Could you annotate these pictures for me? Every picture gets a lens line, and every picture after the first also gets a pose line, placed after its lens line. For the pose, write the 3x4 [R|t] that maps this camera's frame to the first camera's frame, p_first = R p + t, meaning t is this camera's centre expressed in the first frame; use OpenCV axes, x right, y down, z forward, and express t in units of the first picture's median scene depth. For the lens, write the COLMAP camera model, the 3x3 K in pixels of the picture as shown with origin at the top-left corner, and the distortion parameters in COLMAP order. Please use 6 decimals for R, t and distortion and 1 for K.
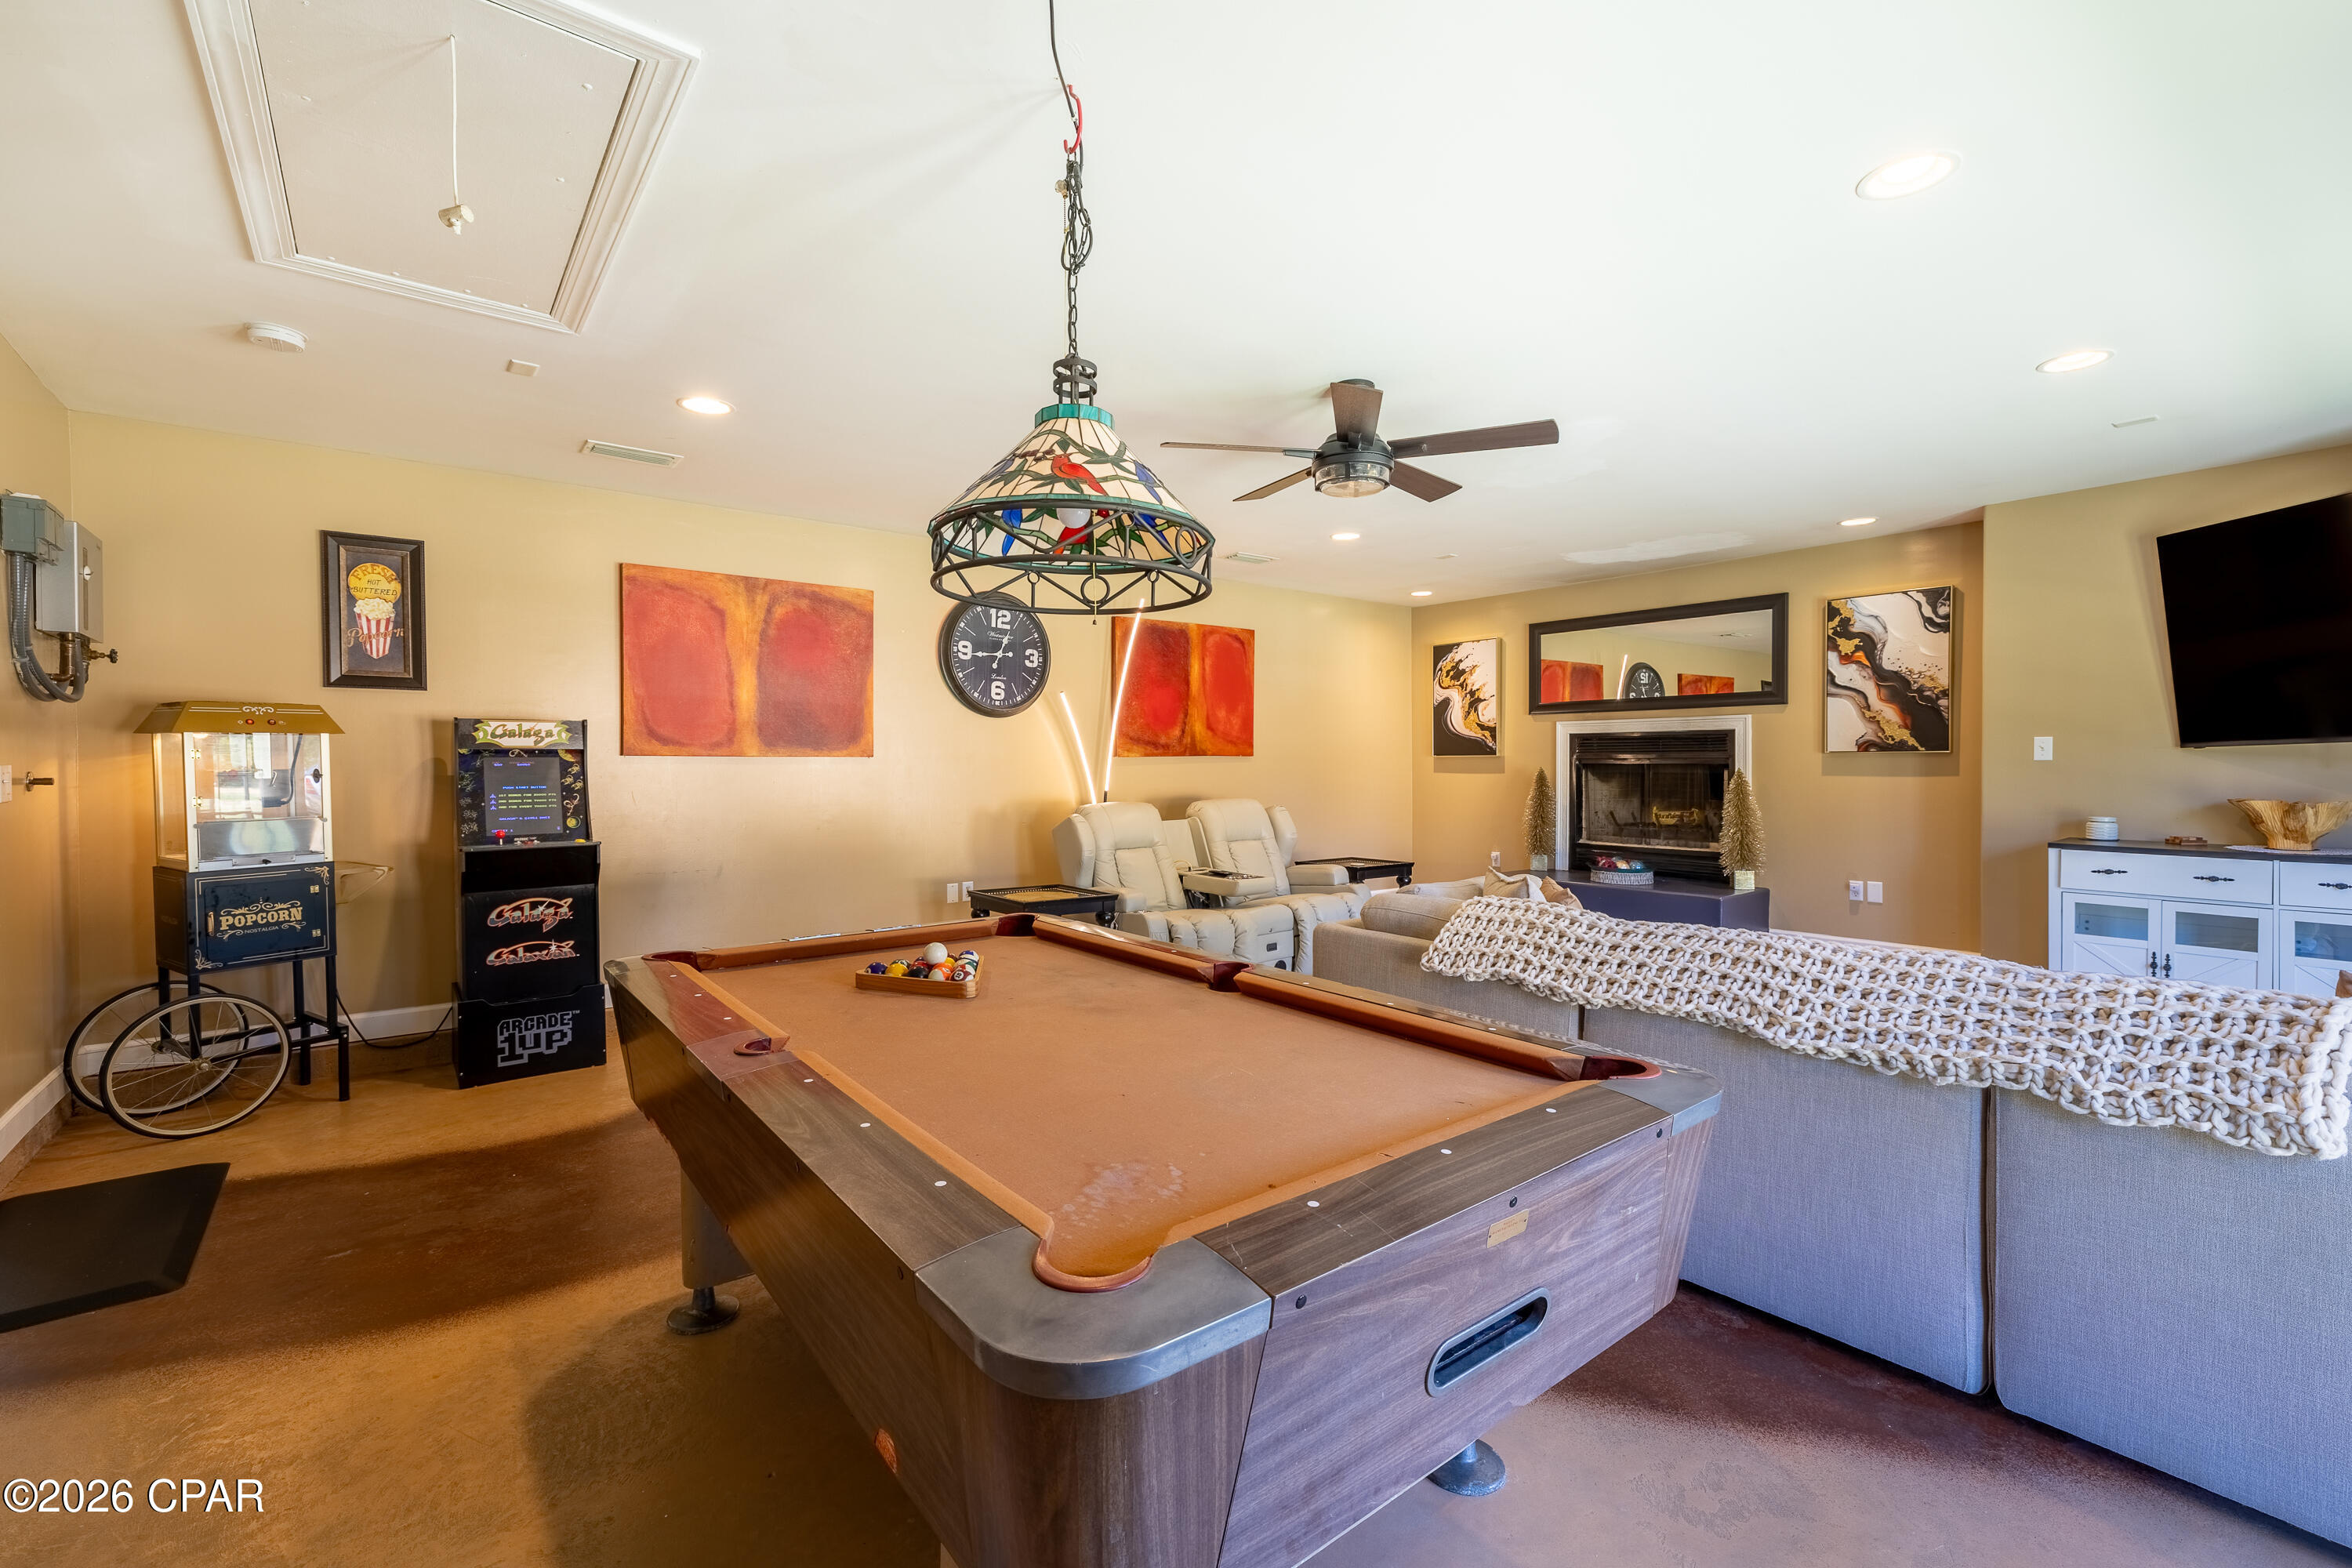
lens RADIAL K [[986.0, 0, 1182.5], [0, 986.0, 784.1], [0, 0, 1]] dist [-0.001272, 0.001039]
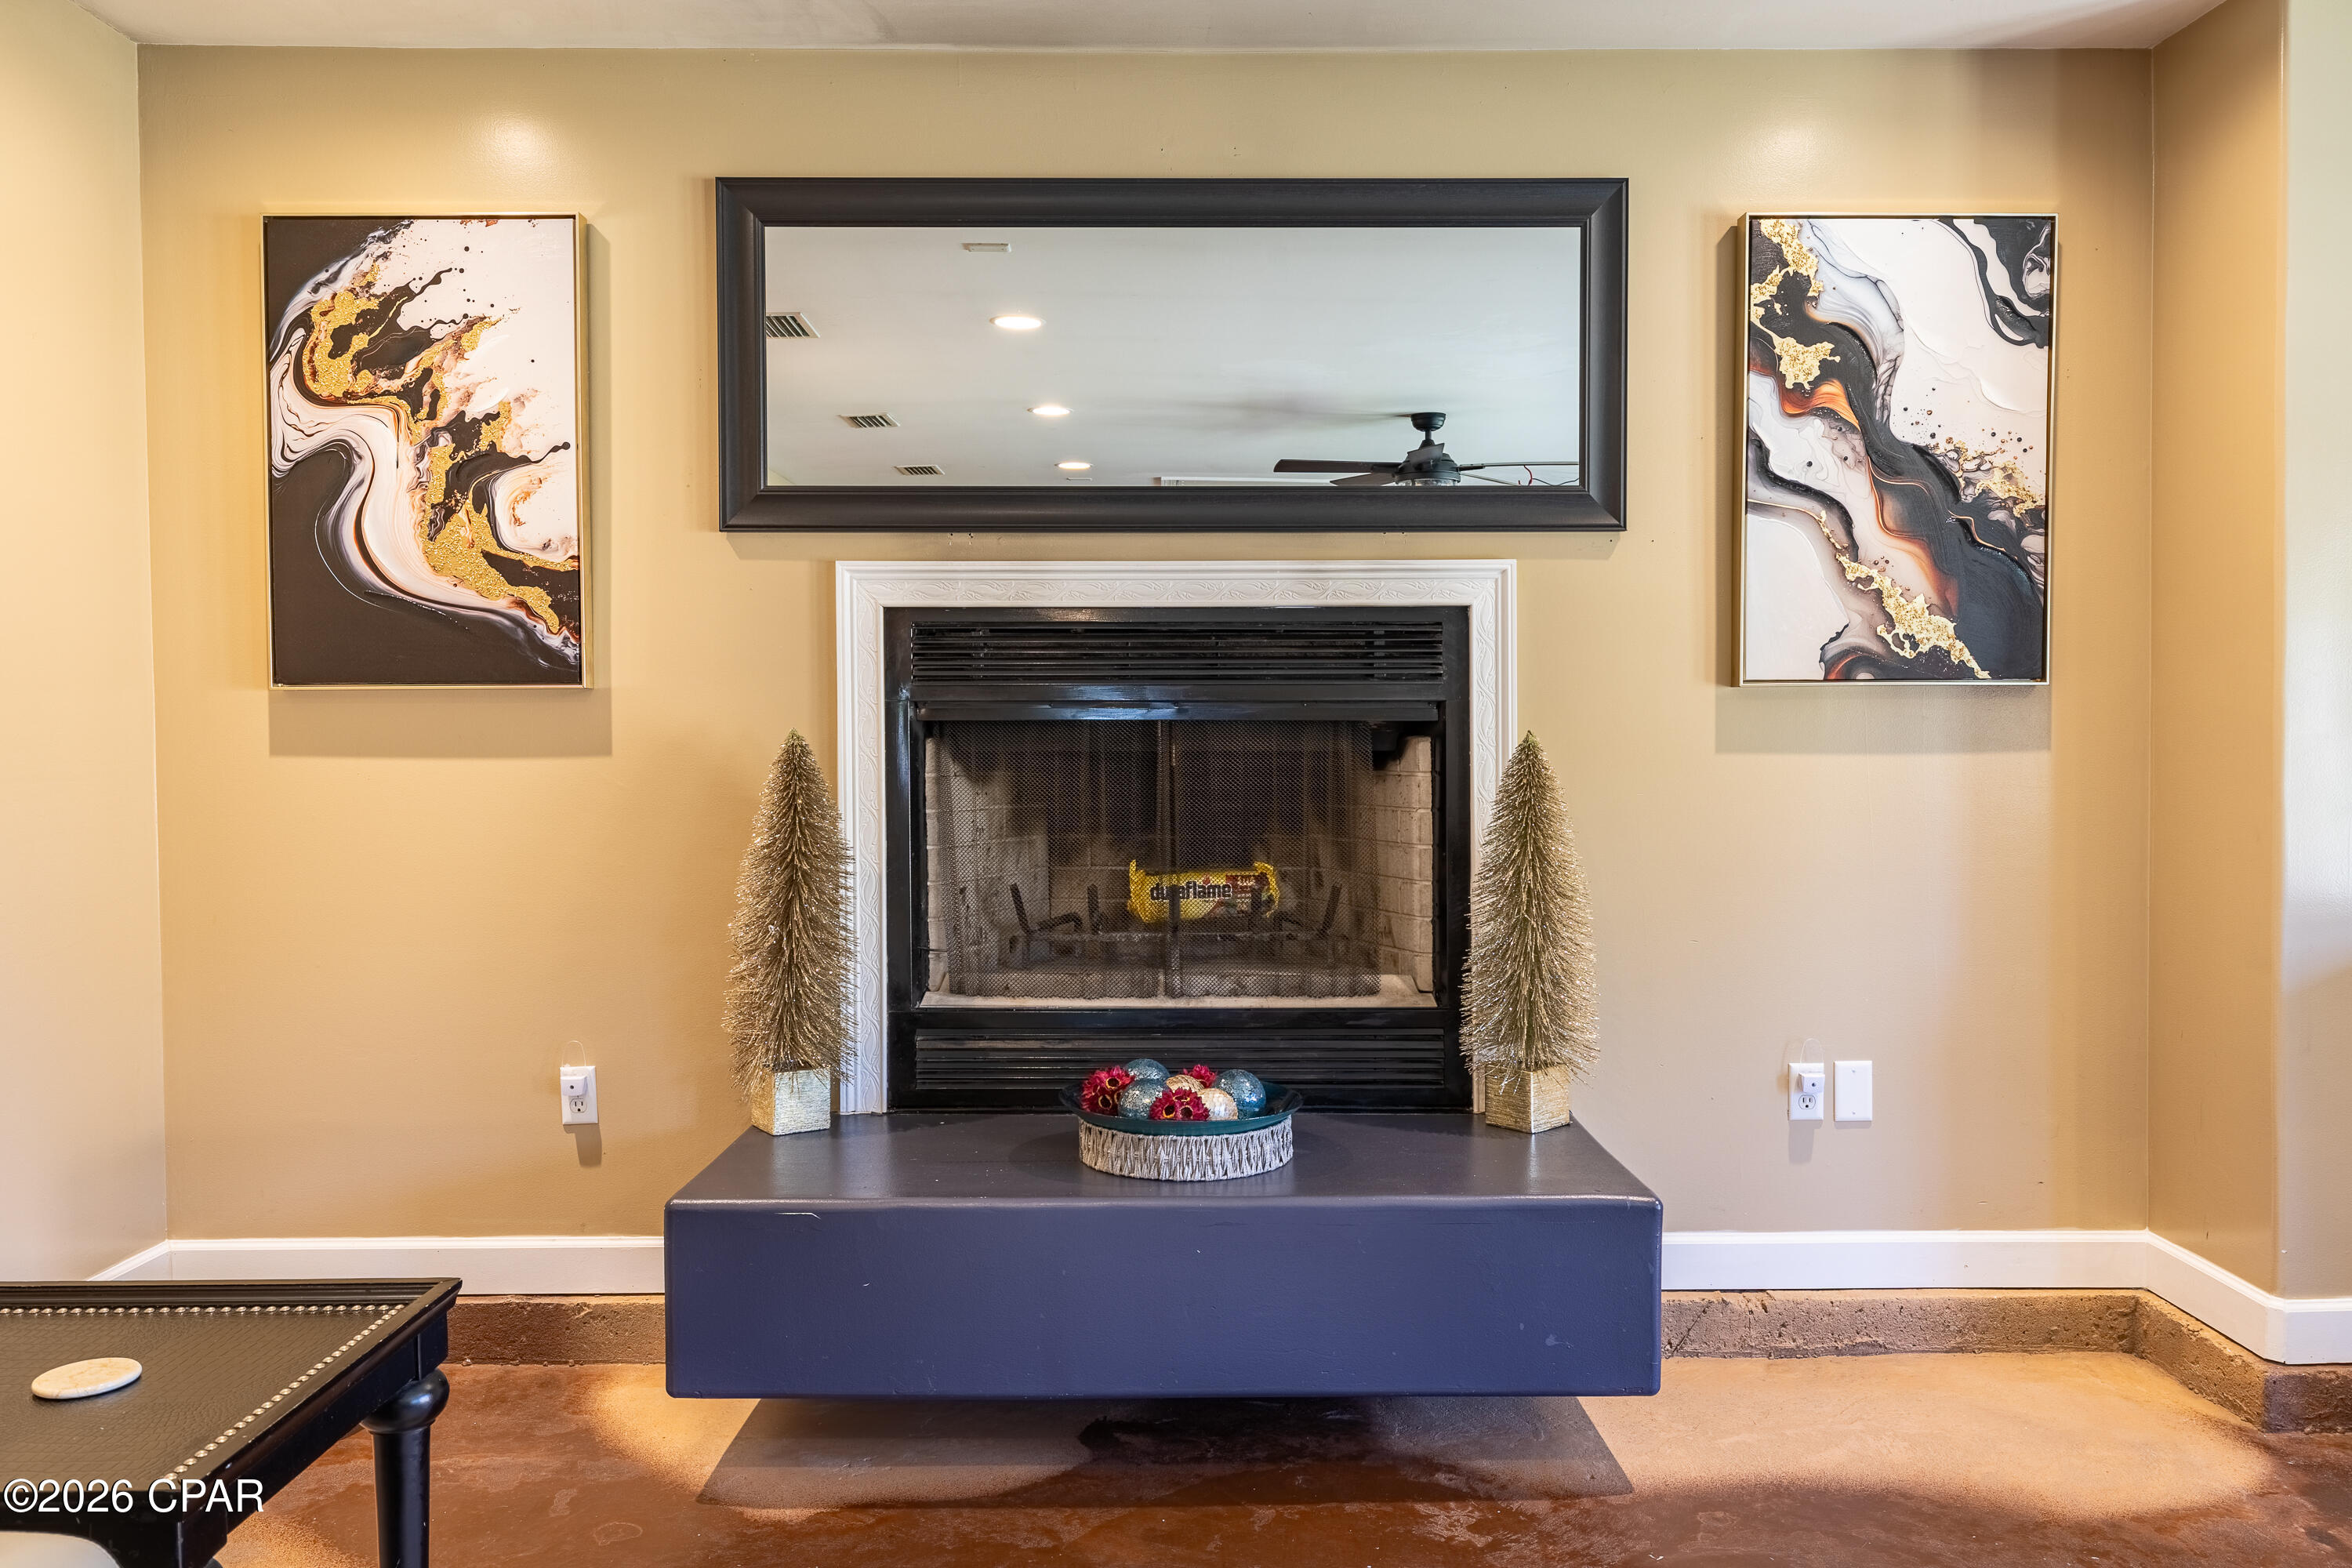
lens RADIAL K [[1731.8, 0, 1182.5], [0, 1731.8, 770.1], [0, 0, 1]] dist [-0.003880, 0.004257]
pose [[0.613087, -0.020393, 0.789752, 0.085581], [0.018061, 0.999767, 0.011795, -0.013585], [-0.789809, 0.007032, 0.613312, 0.816790]]
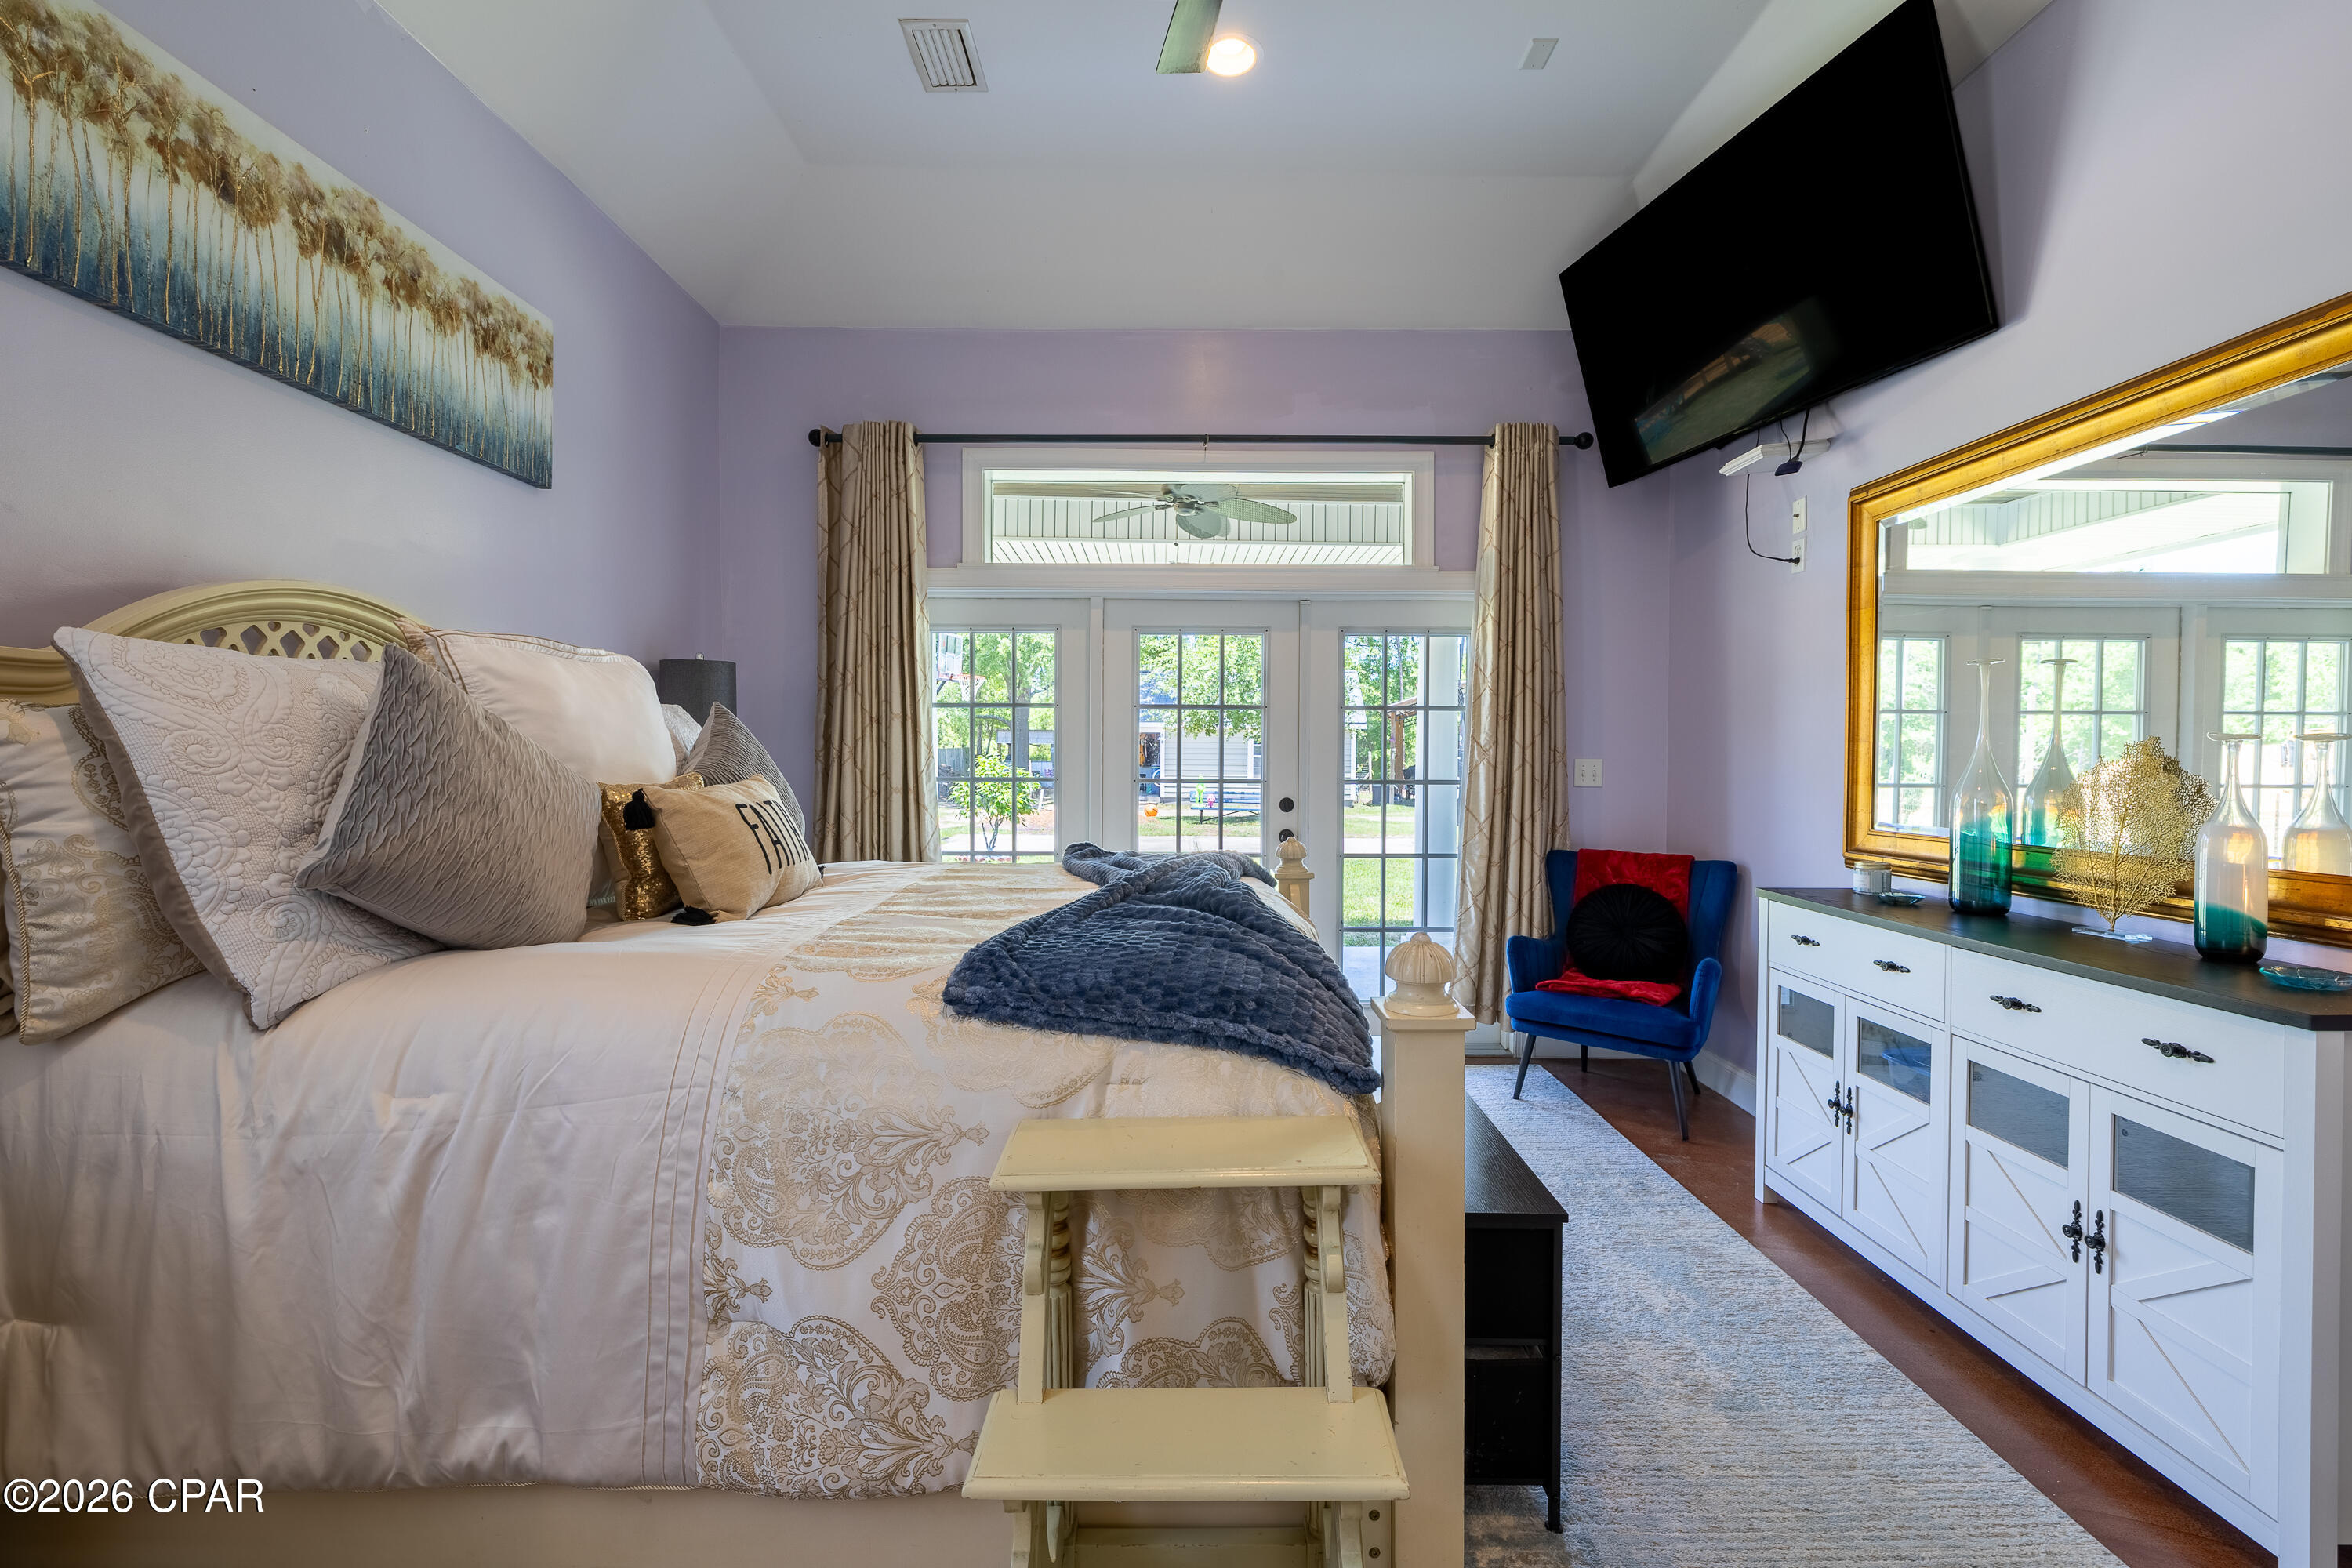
lens RADIAL K [[986.0, 0, 1183.2], [0, 986.0, 782.1], [0, 0, 1]] dist [-0.001272, 0.001039]
pose [[0.787262, 0.010905, -0.616523, 0.692125], [-0.017975, 0.999825, -0.005268, -0.001734], [0.616357, 0.015230, 0.787320, 0.309336]]
